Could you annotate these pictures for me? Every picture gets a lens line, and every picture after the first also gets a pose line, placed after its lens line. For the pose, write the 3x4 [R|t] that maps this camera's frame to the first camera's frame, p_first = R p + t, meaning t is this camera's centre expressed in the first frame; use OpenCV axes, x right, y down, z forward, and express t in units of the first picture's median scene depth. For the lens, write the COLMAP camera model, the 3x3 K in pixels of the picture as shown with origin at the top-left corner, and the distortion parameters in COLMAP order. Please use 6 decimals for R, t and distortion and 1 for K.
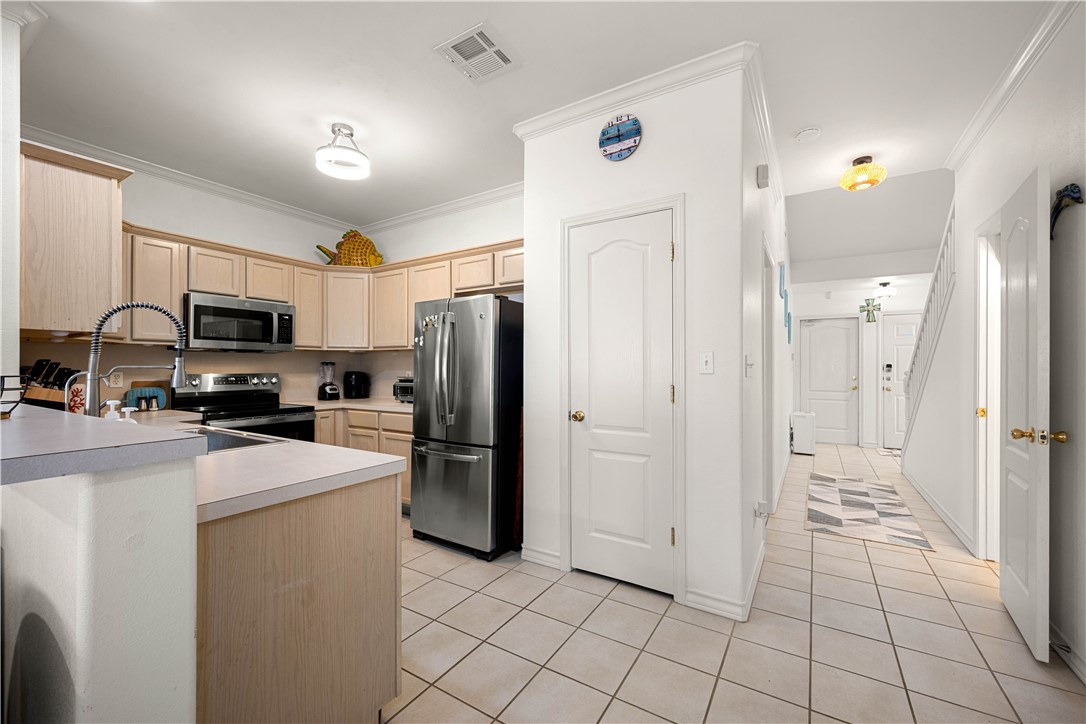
lens RADIAL K [[432.7, 0, 546.9], [0, 432.7, 360.6], [0, 0, 1]] dist [-0.000737, 0.001188]
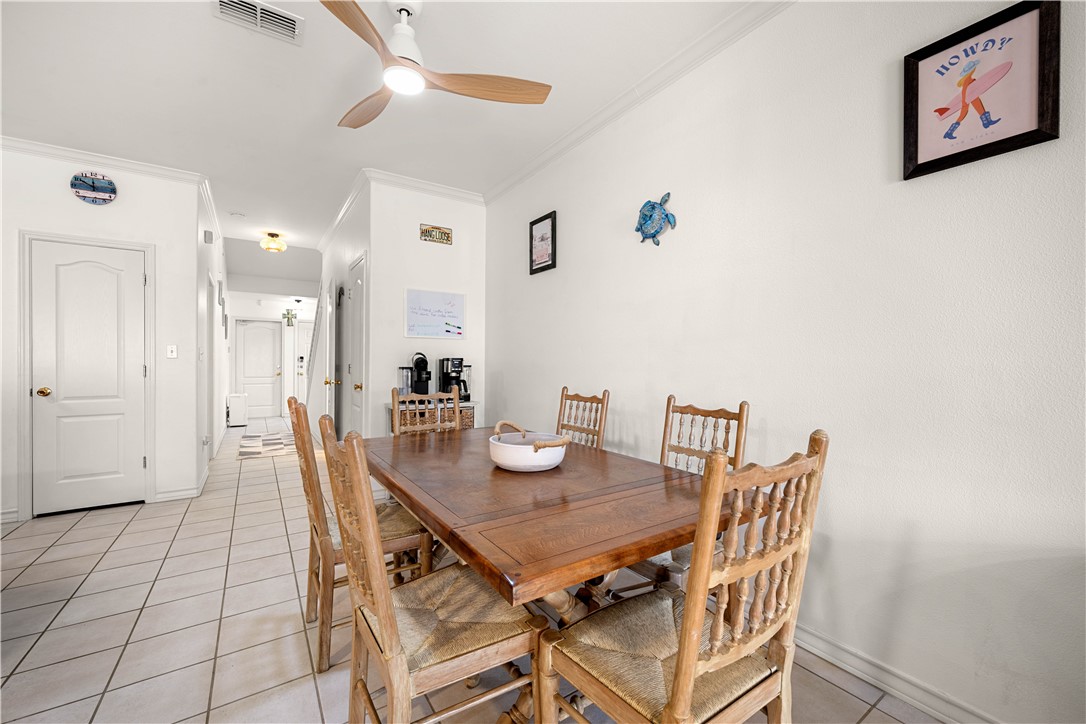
lens RADIAL K [[432.7, 0, 544.8], [0, 432.7, 362.4], [0, 0, 1]] dist [-0.000737, 0.001188]
pose [[0.412385, -0.003368, 0.911004, -0.316127], [-0.011648, 0.999892, 0.008970, 0.008880], [-0.910935, -0.014310, 0.412301, -0.564759]]
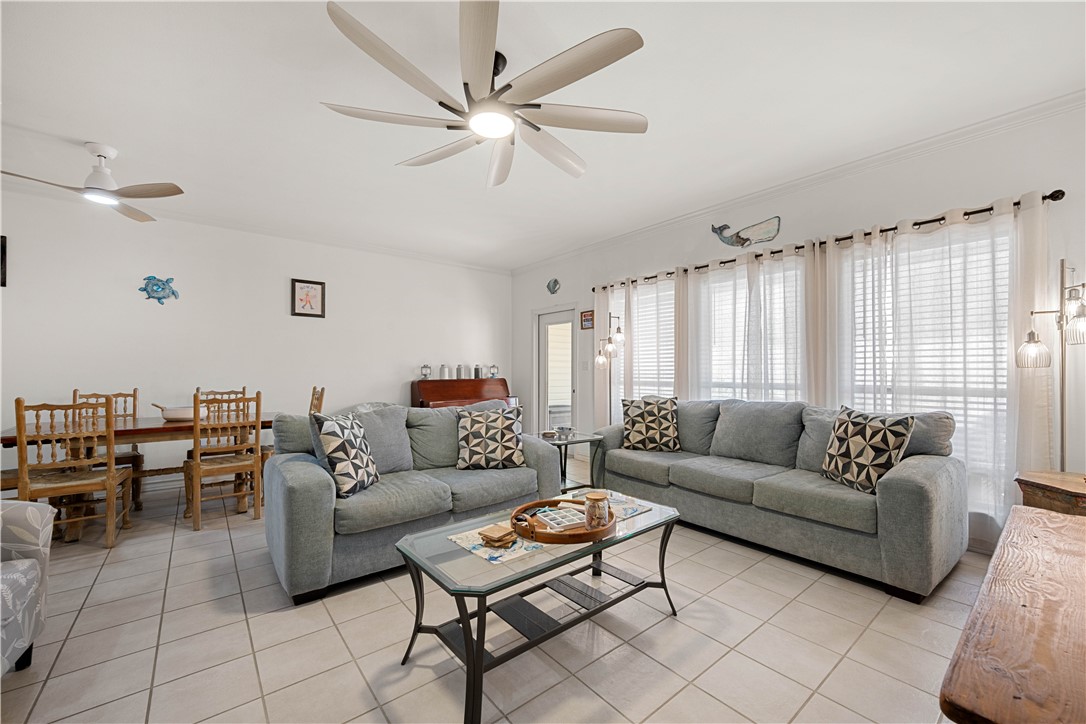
lens RADIAL K [[432.7, 0, 544.6], [0, 432.7, 373.2], [0, 0, 1]] dist [-0.000737, 0.001188]
pose [[-0.937281, -0.007783, 0.348489, -0.975064], [-0.010759, 0.999920, -0.006606, 0.013557], [-0.348410, -0.009941, -0.937290, 0.241421]]
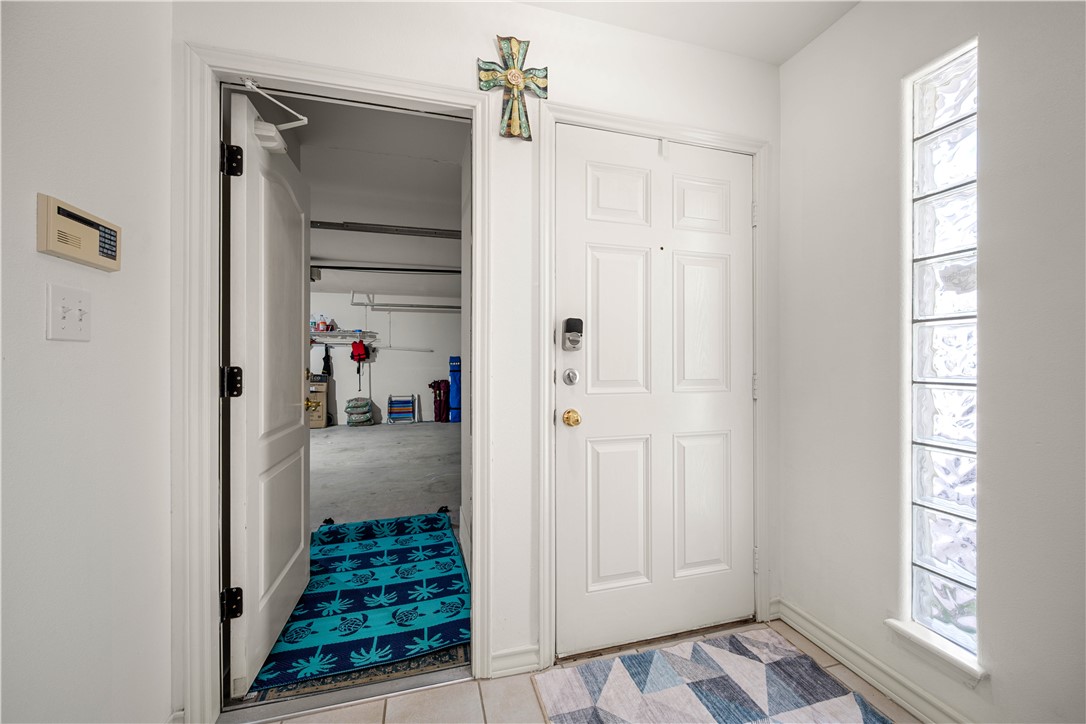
lens RADIAL K [[432.7, 0, 562.3], [0, 432.7, 356.6], [0, 0, 1]] dist [-0.000737, 0.001188]
pose [[0.666451, -0.002088, 0.745546, 1.070486], [-0.005344, 0.999957, 0.007578, 0.049640], [-0.745530, -0.009035, 0.666411, 1.494166]]
